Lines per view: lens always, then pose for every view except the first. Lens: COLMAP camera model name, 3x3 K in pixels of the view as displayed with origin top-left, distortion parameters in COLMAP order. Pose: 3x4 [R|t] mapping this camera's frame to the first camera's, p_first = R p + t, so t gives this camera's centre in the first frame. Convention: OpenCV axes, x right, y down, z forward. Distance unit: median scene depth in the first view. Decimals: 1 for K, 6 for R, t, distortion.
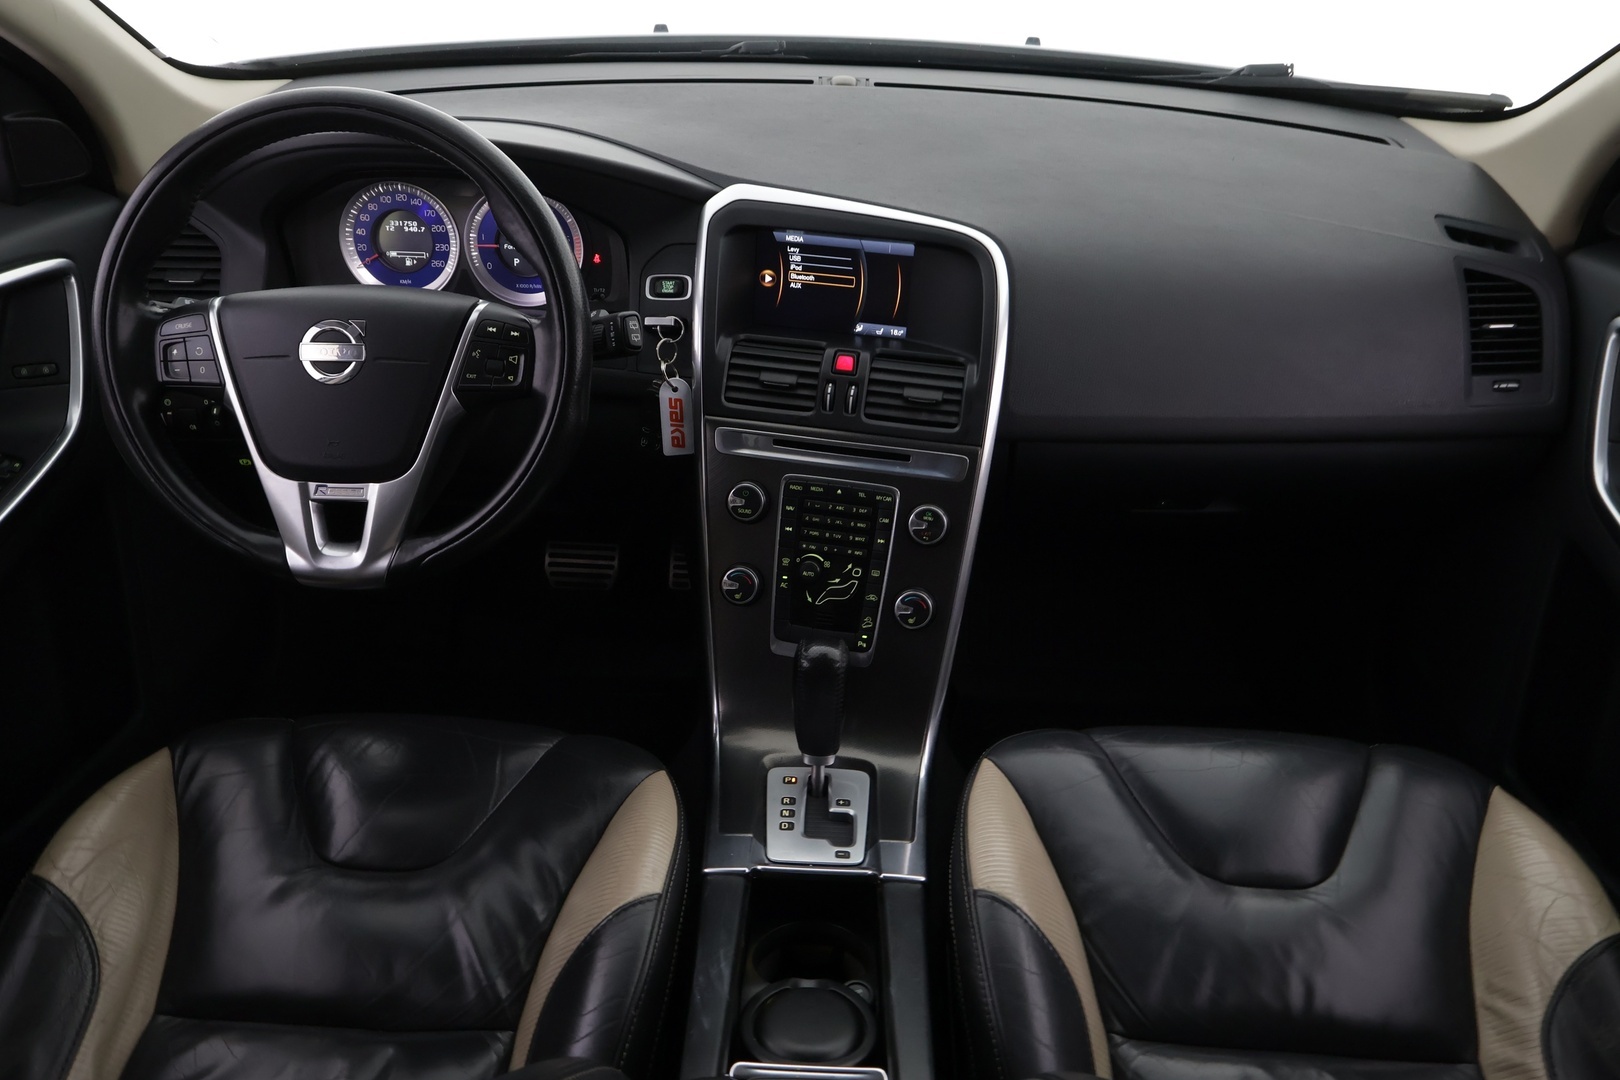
lens RADIAL K [[1117.0, 0, 822.1], [0, 1117.0, 527.5], [0, 0, 1]] dist [-0.012556, -0.002208]
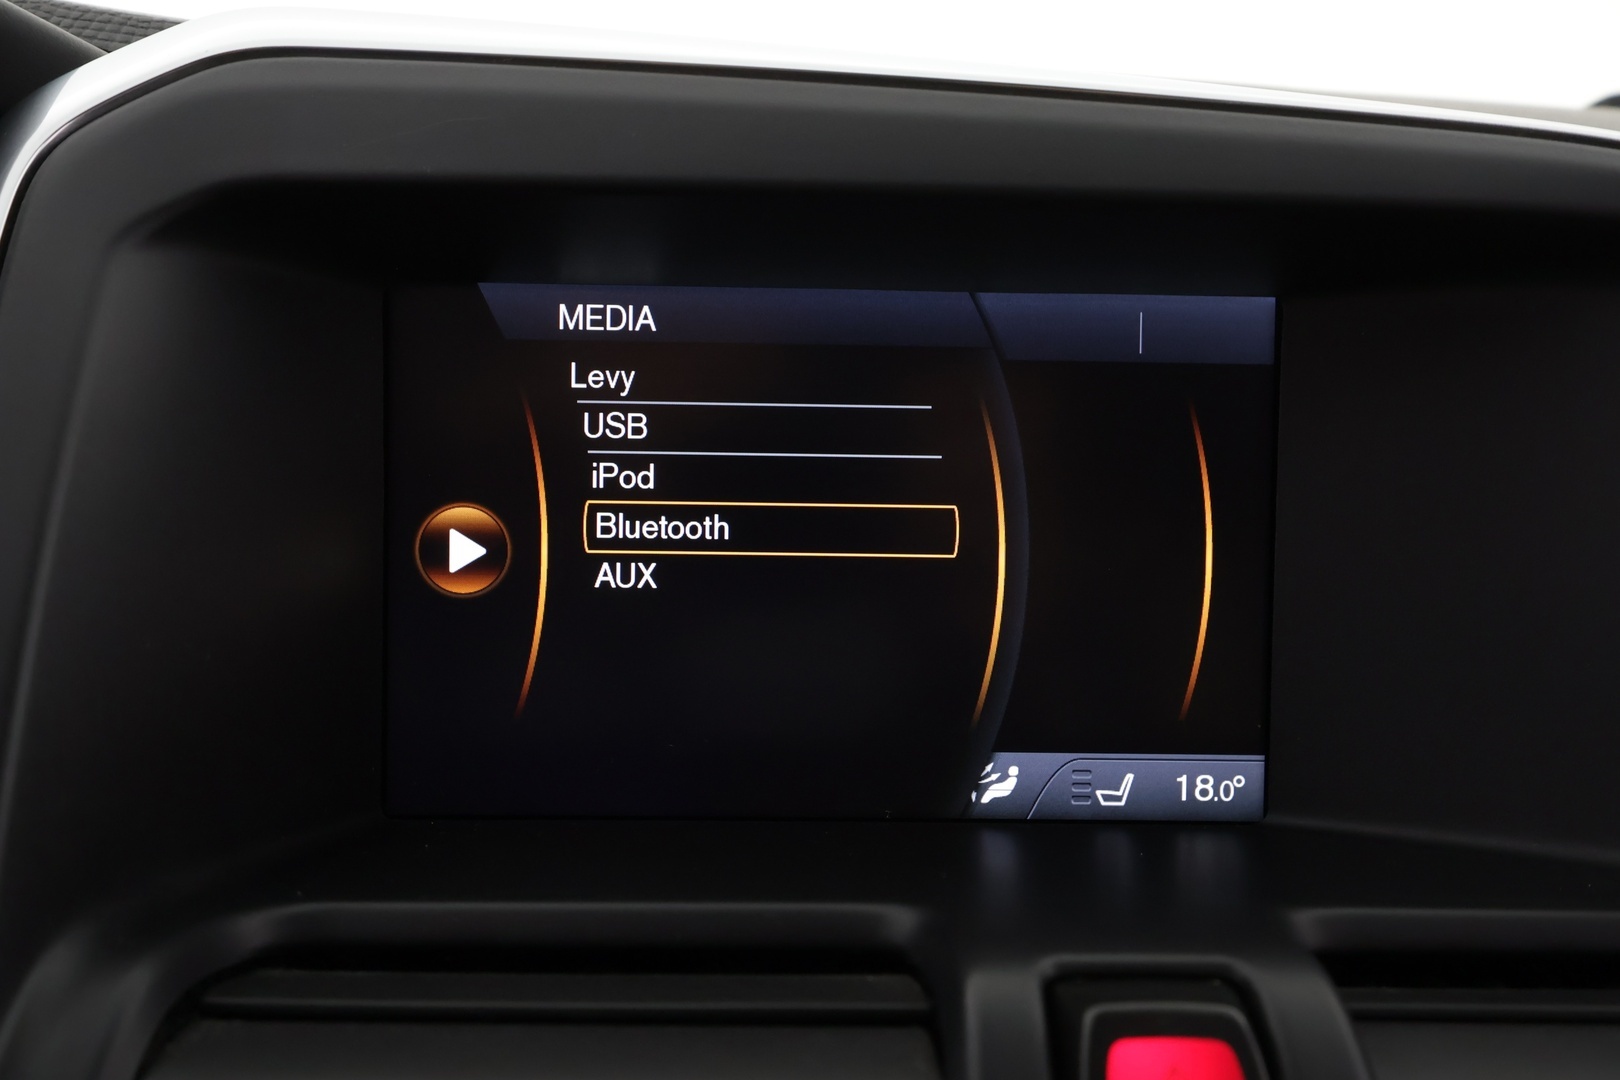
lens RADIAL K [[1341.5, 0, 809.7], [0, 1341.5, 538.6], [0, 0, 1]] dist [0.073169, -0.033640]
pose [[0.980144, -0.058581, 0.189437, -0.035319], [0.122720, 0.929622, -0.347480, -0.145275], [-0.155749, 0.363828, 0.918352, 0.800699]]
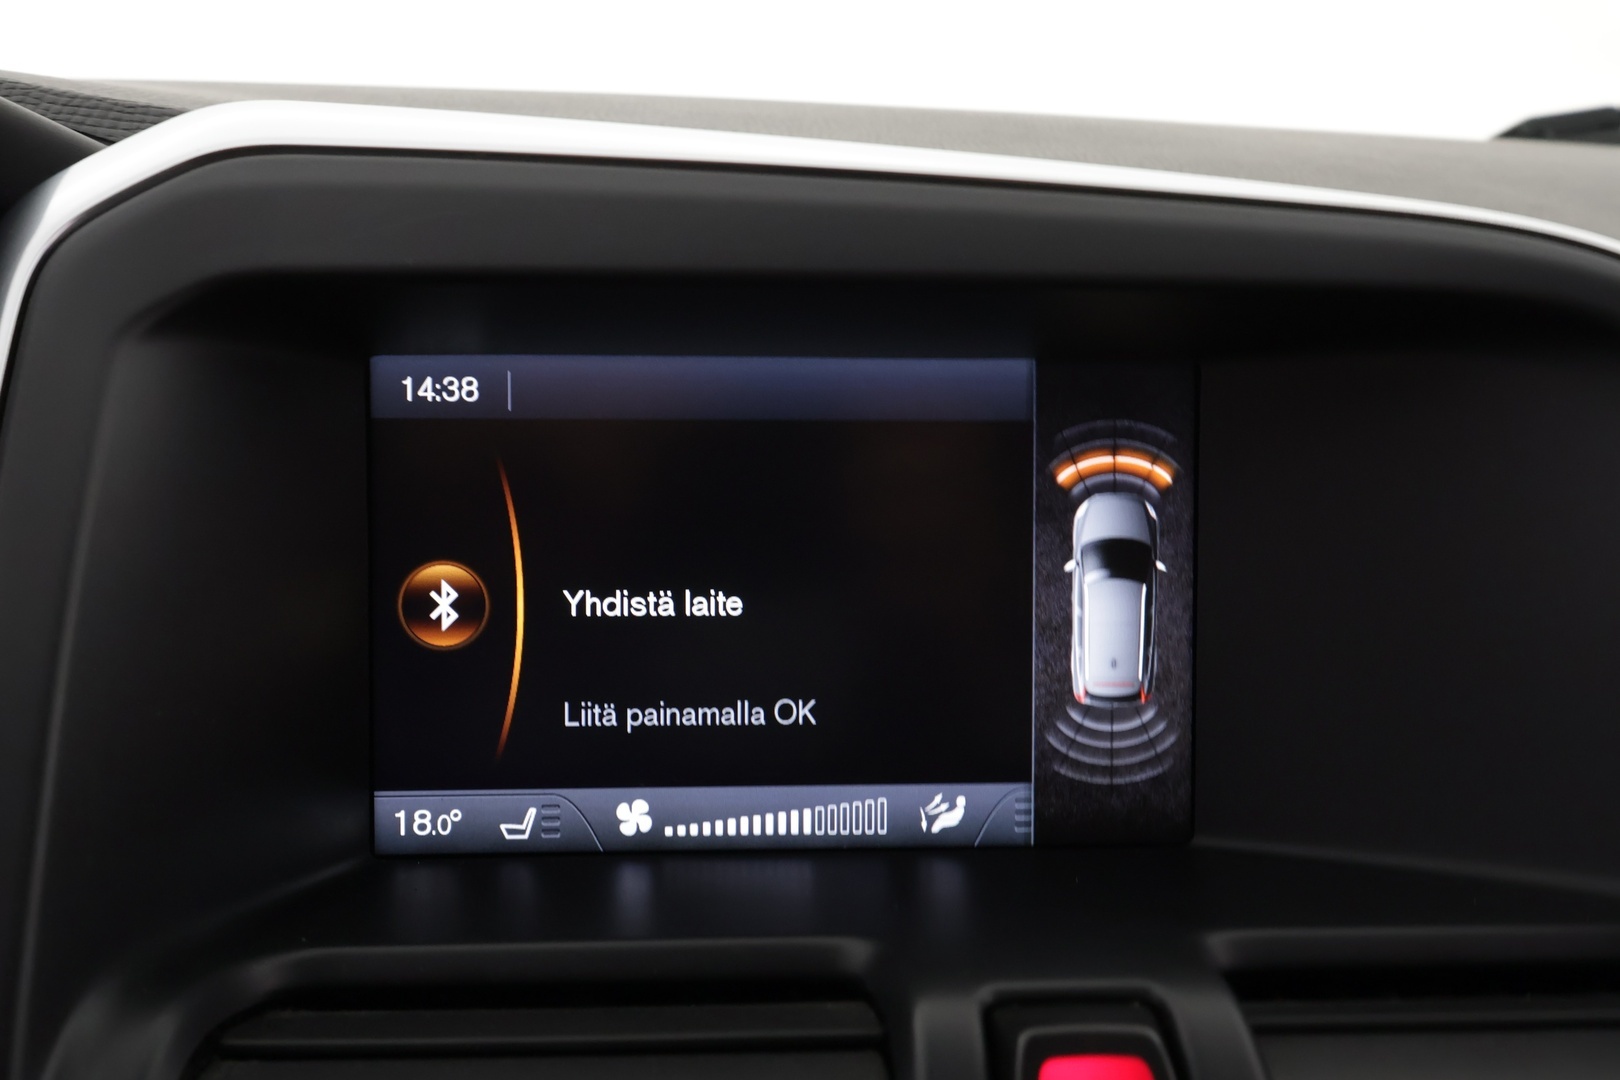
lens RADIAL K [[1341.5, 0, 805.9], [0, 1341.5, 540.2], [0, 0, 1]] dist [0.073169, -0.033640]
pose [[0.973543, -0.073894, 0.216228, -0.037644], [0.146352, 0.928353, -0.341676, -0.147931], [-0.175488, 0.364282, 0.914605, 0.783129]]
